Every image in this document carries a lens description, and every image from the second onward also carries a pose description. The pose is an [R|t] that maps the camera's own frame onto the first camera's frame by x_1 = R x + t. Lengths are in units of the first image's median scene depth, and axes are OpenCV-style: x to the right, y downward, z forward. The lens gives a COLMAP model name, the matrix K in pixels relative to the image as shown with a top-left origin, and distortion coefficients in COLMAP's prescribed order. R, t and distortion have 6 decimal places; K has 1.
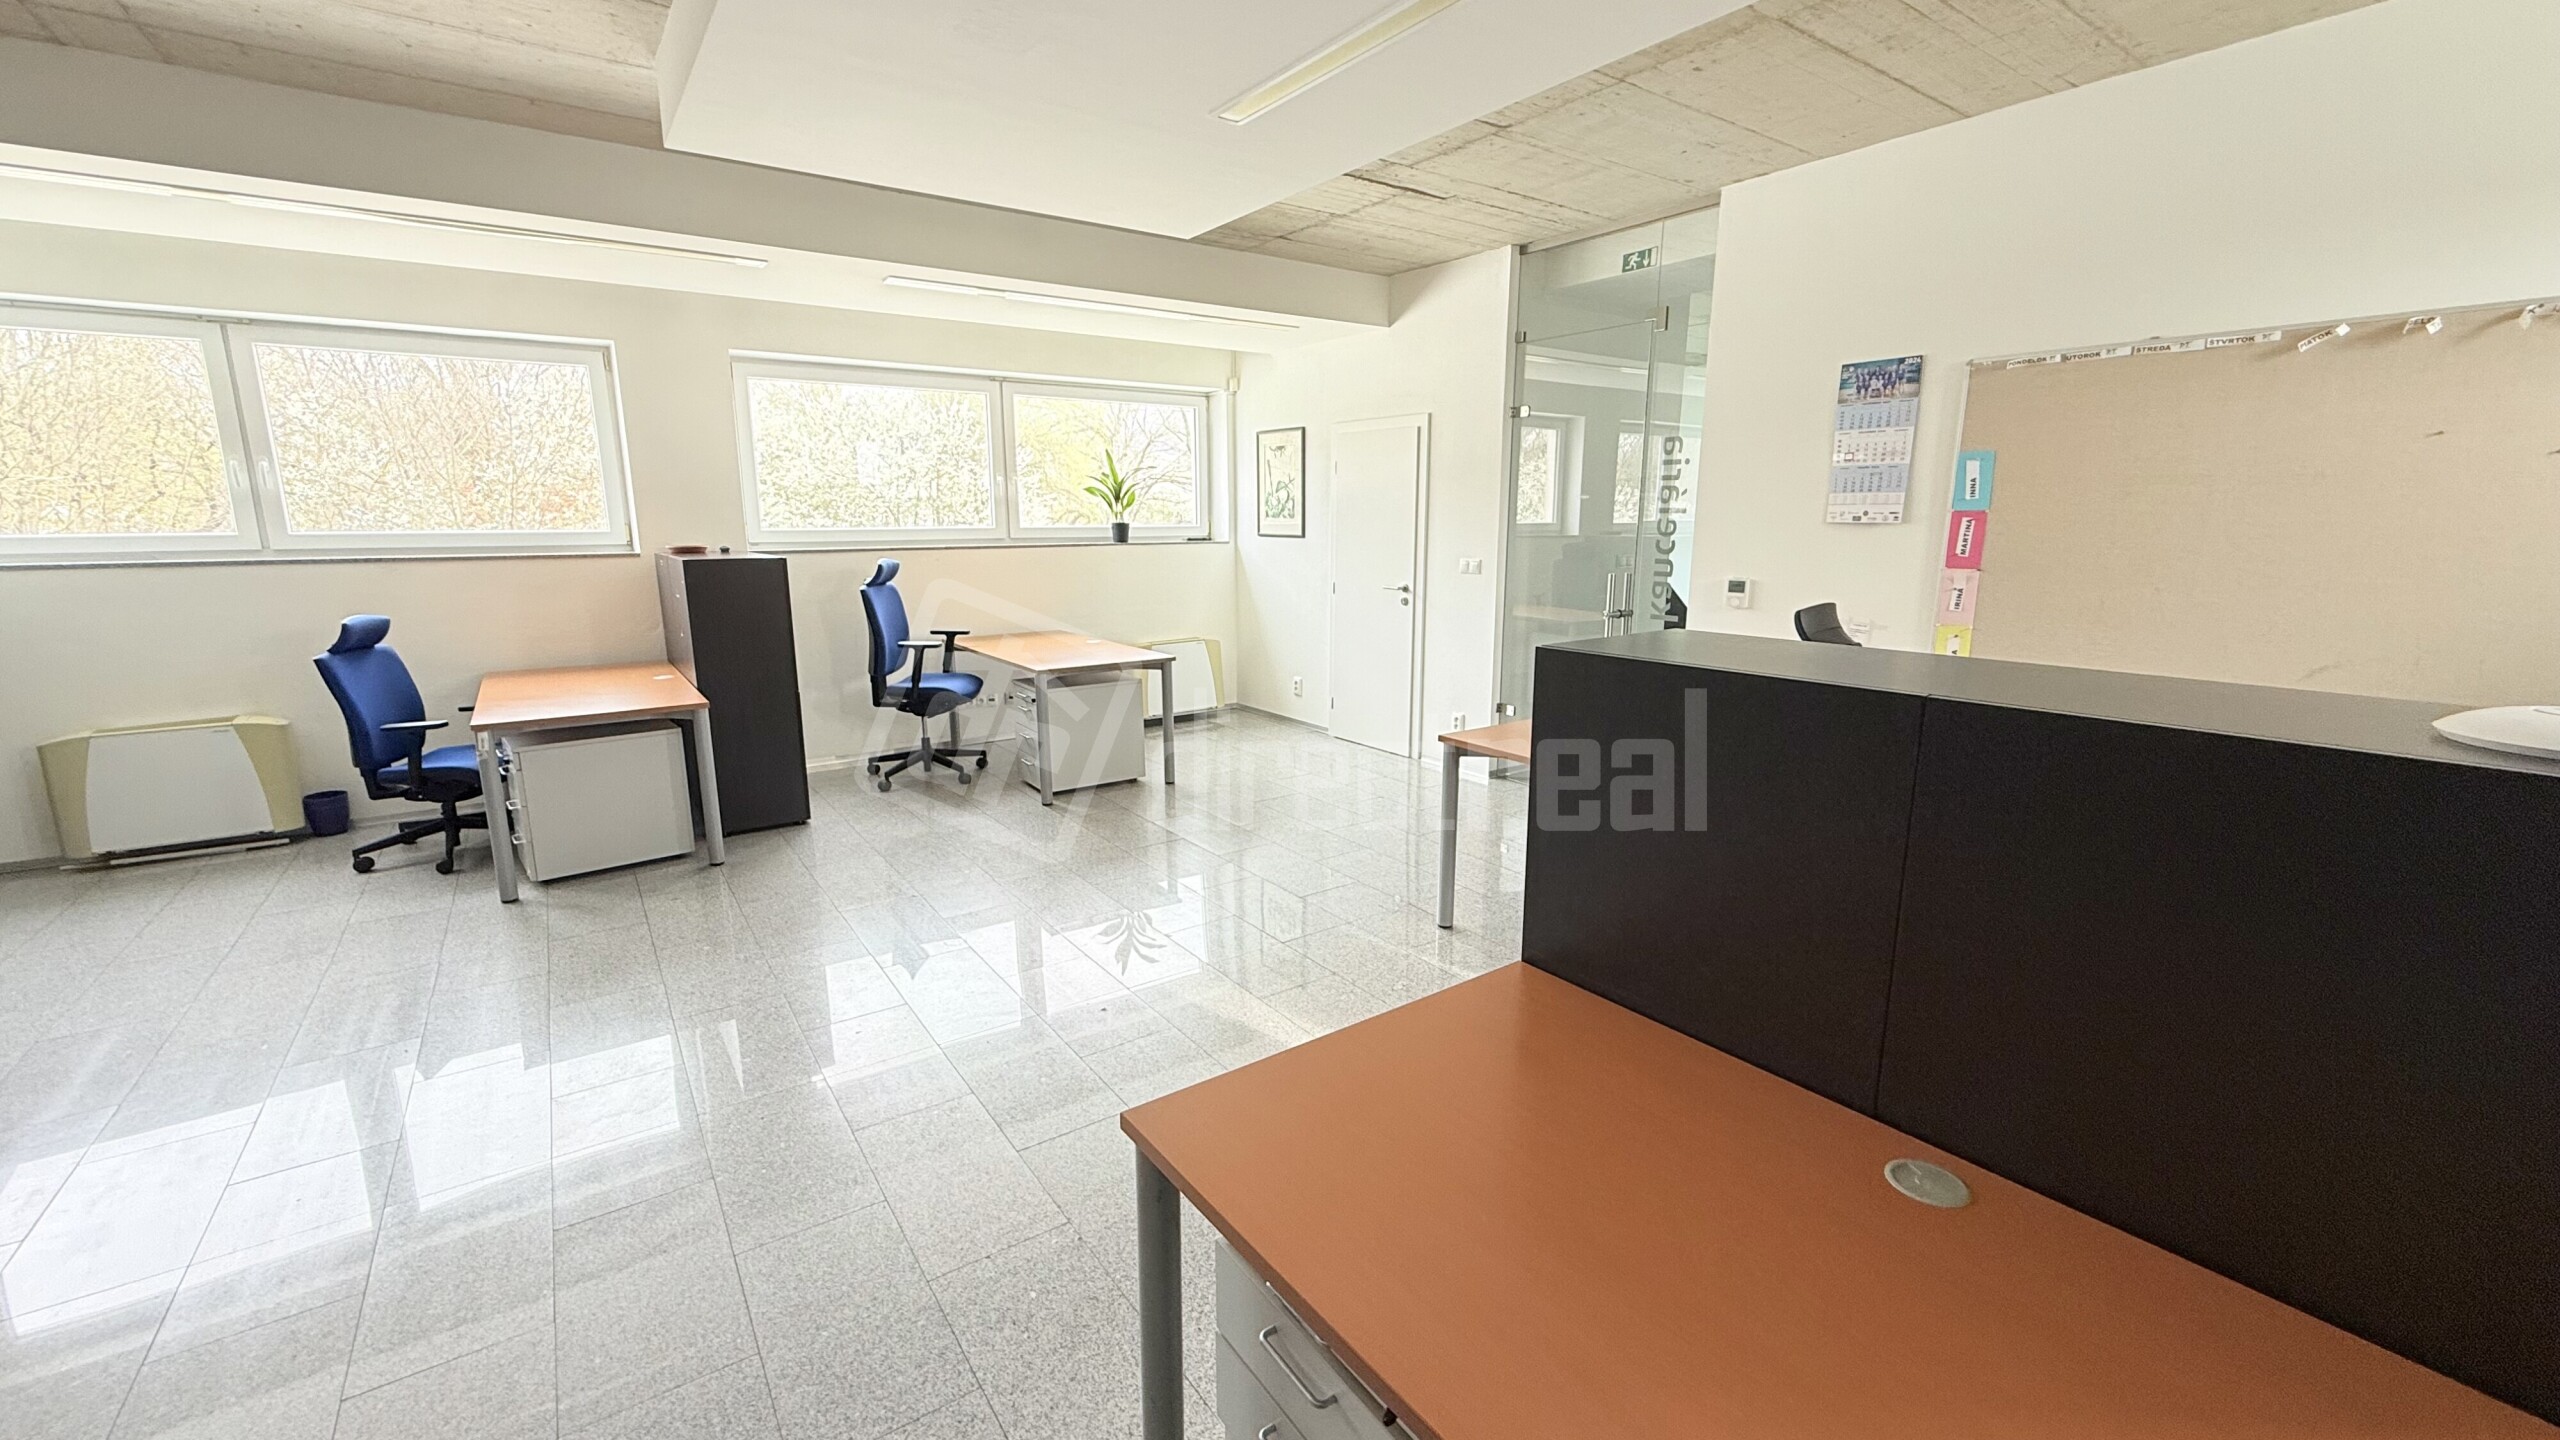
lens RADIAL K [[1019.0, 0, 1269.8], [0, 1019.0, 715.3], [0, 0, 1]] dist [0.001334, -0.000250]
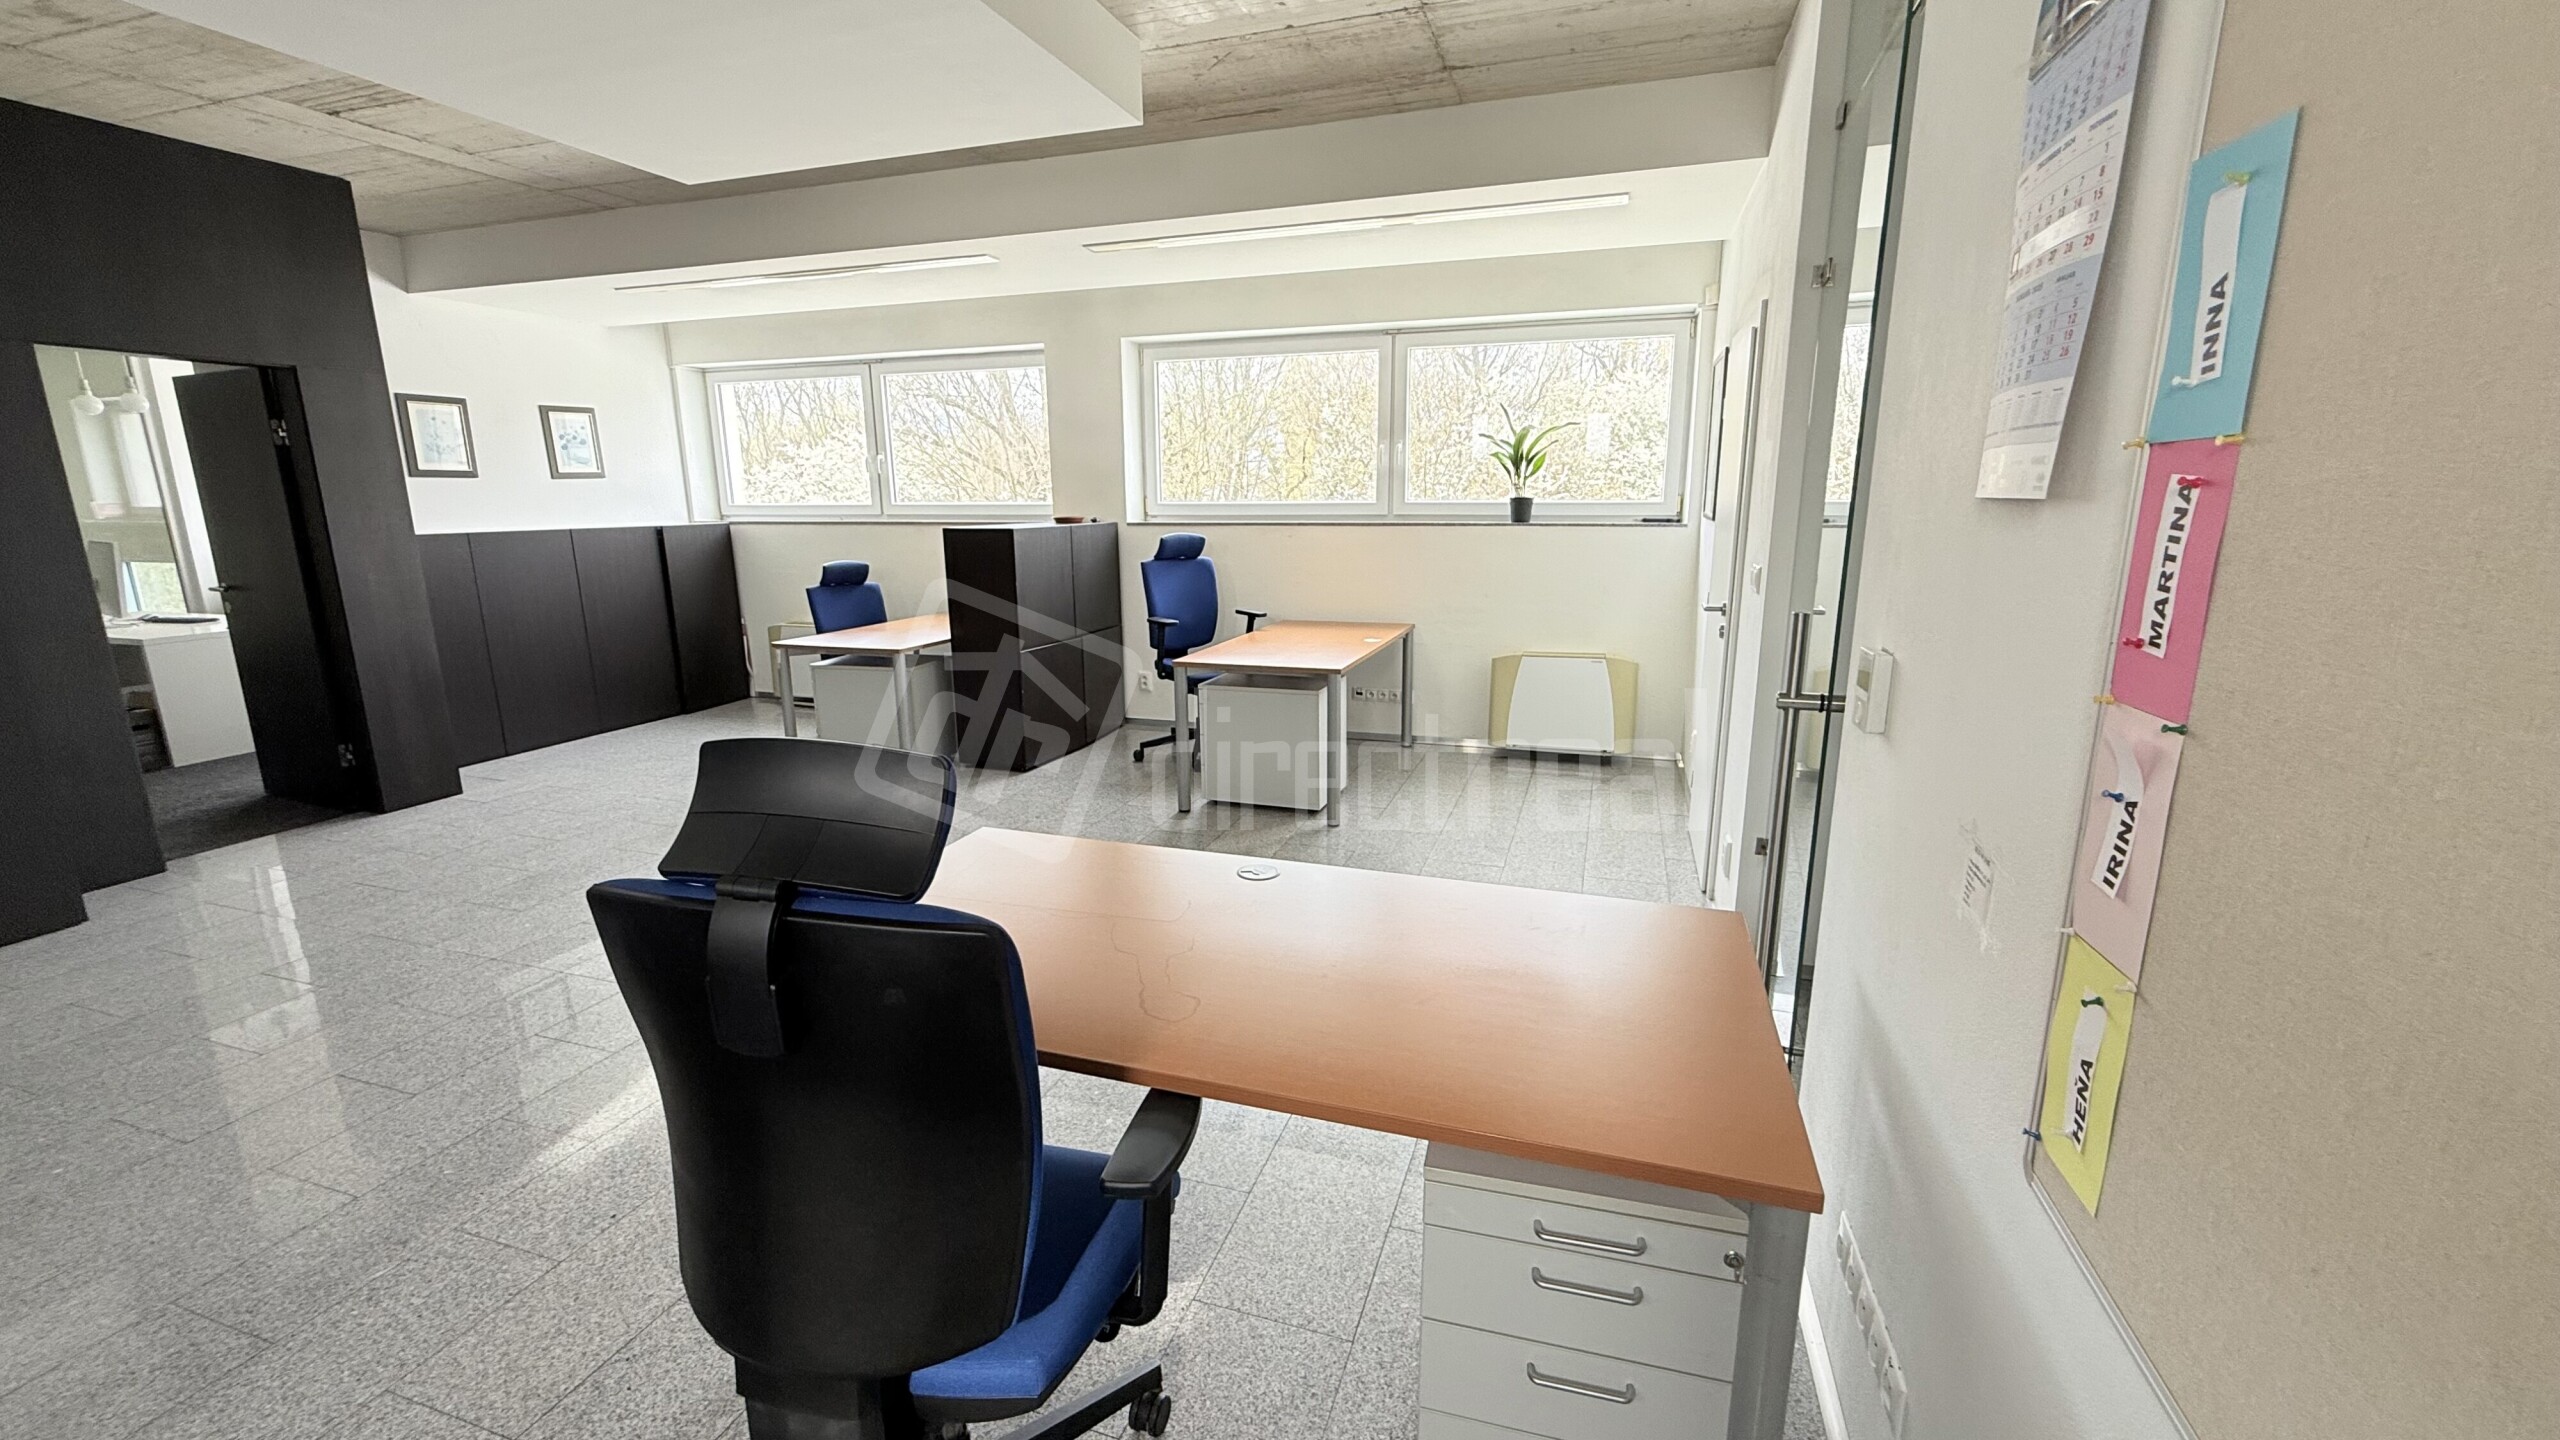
lens RADIAL K [[1019.0, 0, 1269.8], [0, 1019.0, 715.3], [0, 0, 1]] dist [0.001334, -0.000250]
pose [[0.590650, 0.170364, -0.788739, 0.586662], [-0.151145, 0.983517, 0.099250, -0.108442], [0.792646, 0.060592, 0.606663, 0.570432]]
